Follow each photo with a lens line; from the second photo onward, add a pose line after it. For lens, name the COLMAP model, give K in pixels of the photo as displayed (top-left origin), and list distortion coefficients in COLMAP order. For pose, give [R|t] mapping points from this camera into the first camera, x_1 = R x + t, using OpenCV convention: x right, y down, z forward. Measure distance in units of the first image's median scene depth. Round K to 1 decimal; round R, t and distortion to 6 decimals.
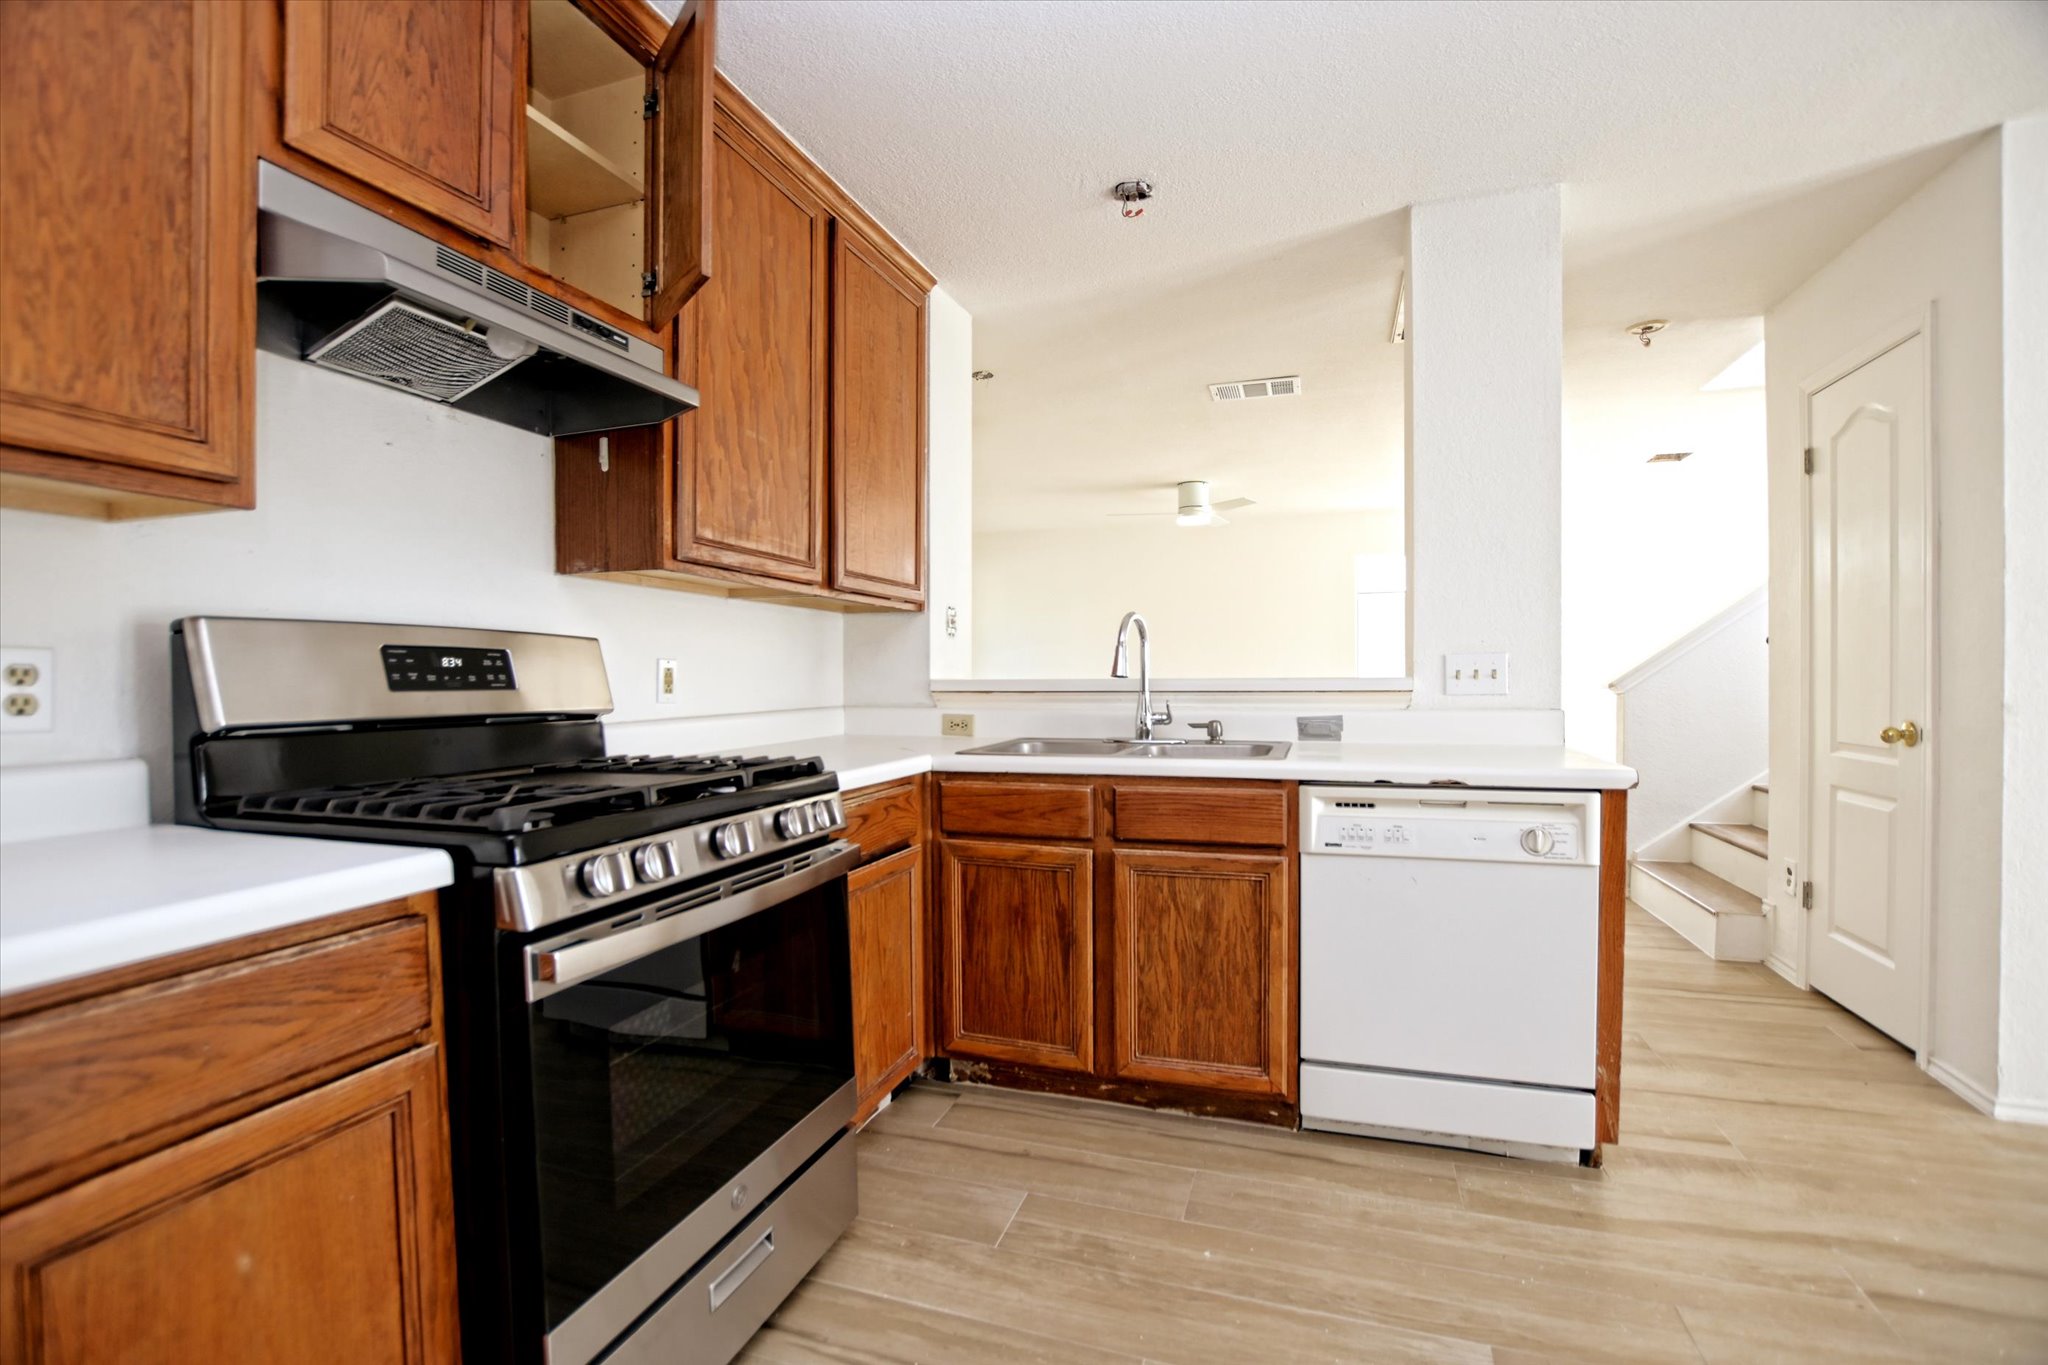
lens RADIAL K [[902.1, 0, 1027.2], [0, 902.1, 697.4], [0, 0, 1]] dist [-0.035129, 0.005883]
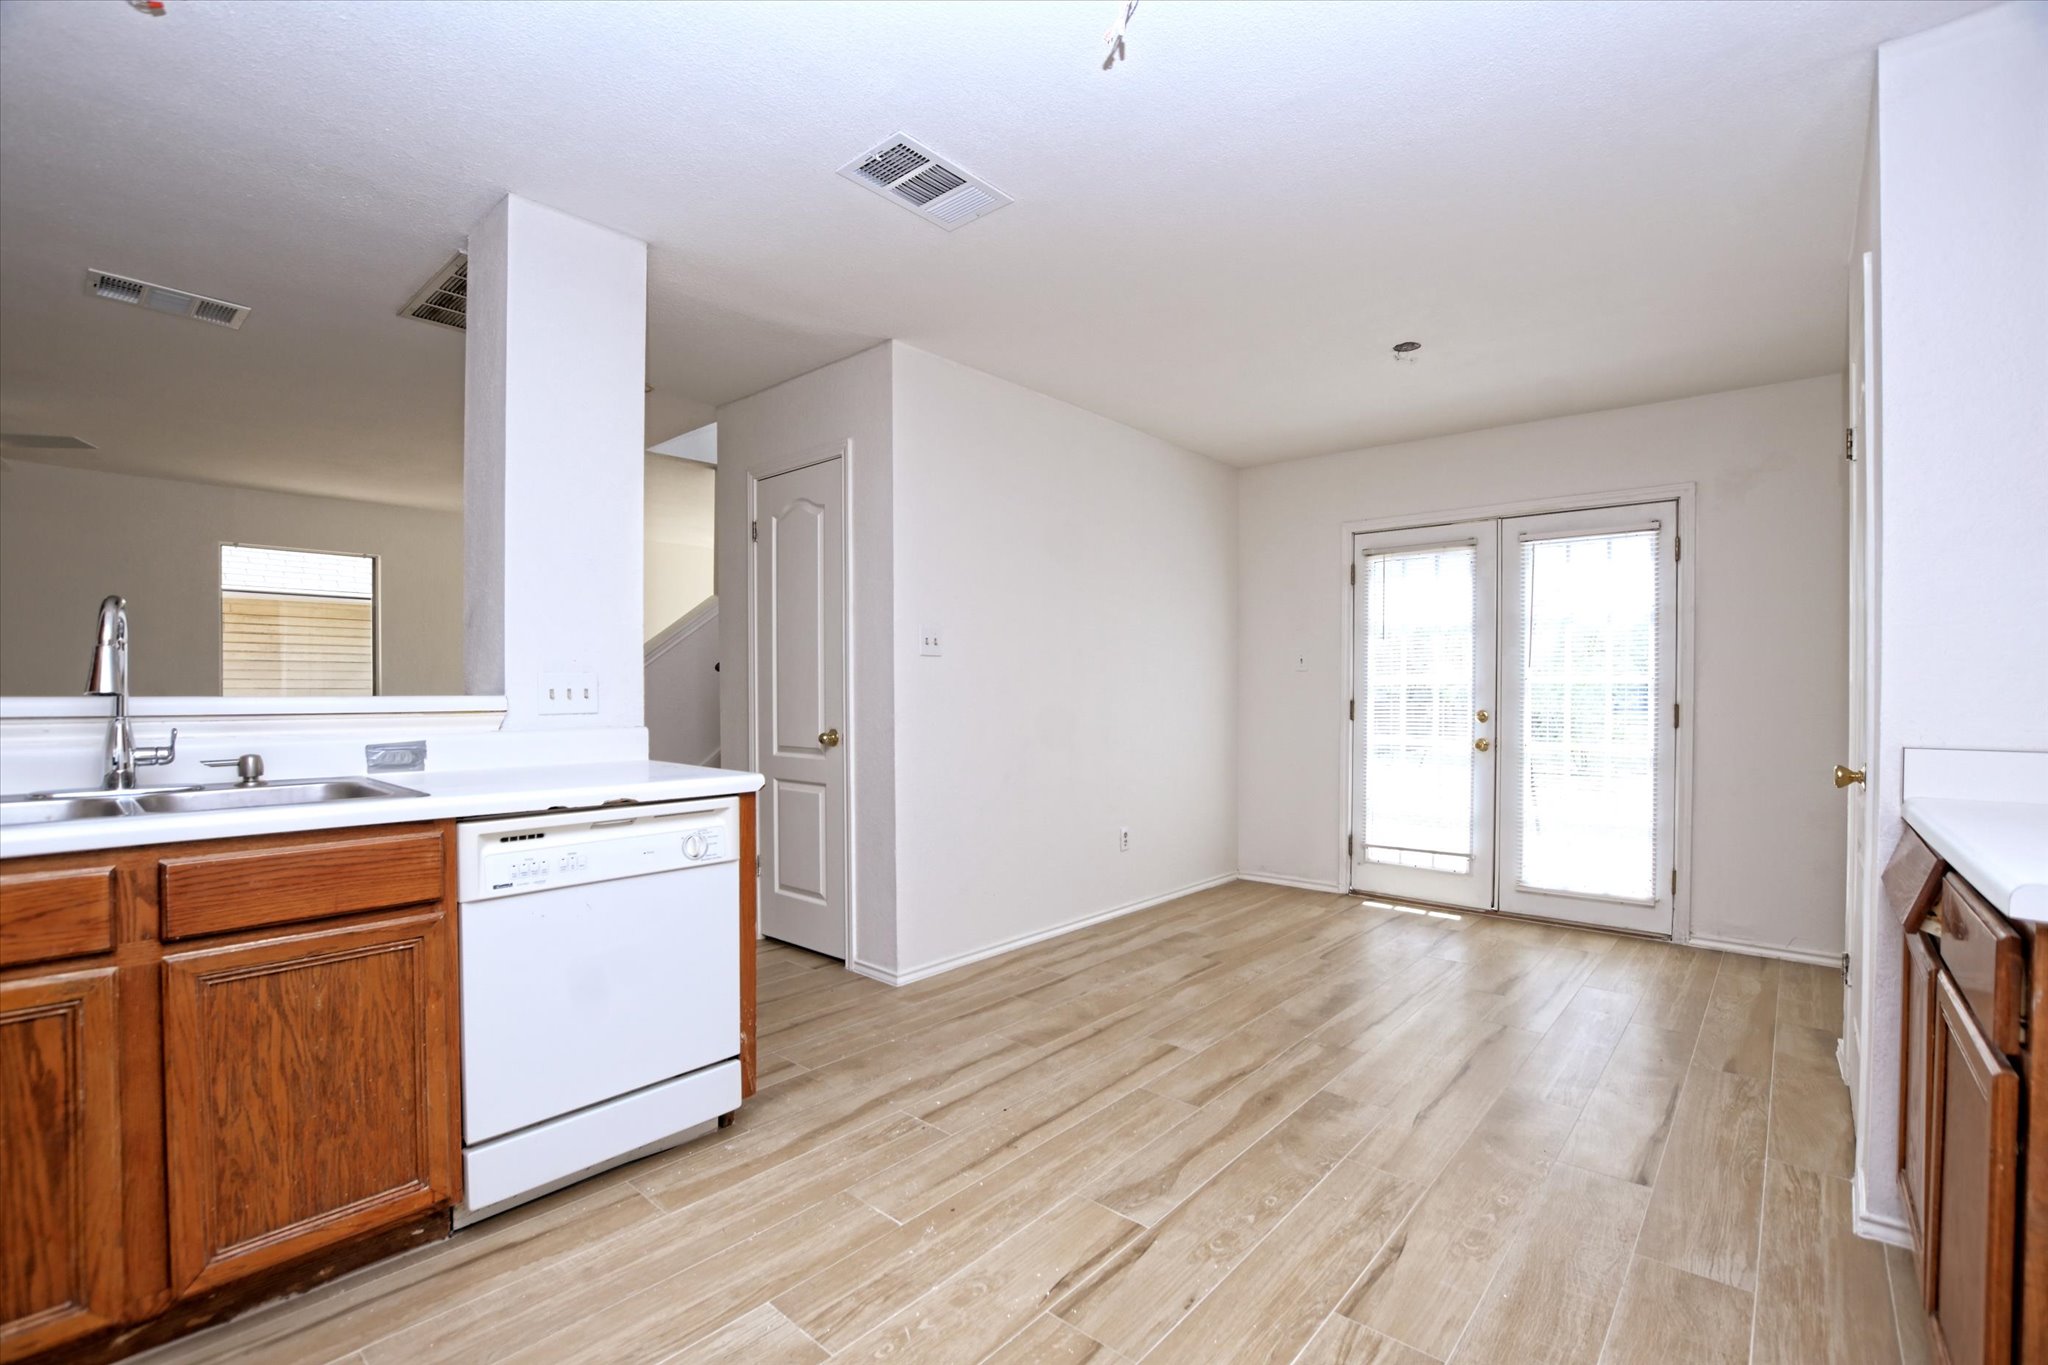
lens RADIAL K [[902.1, 0, 1027.2], [0, 902.1, 697.4], [0, 0, 1]] dist [-0.035129, 0.005883]
pose [[0.378503, 0.003188, 0.925594, -0.264624], [0.016903, 0.999804, -0.010356, -0.003162], [-0.925446, 0.019565, 0.378375, 0.180951]]
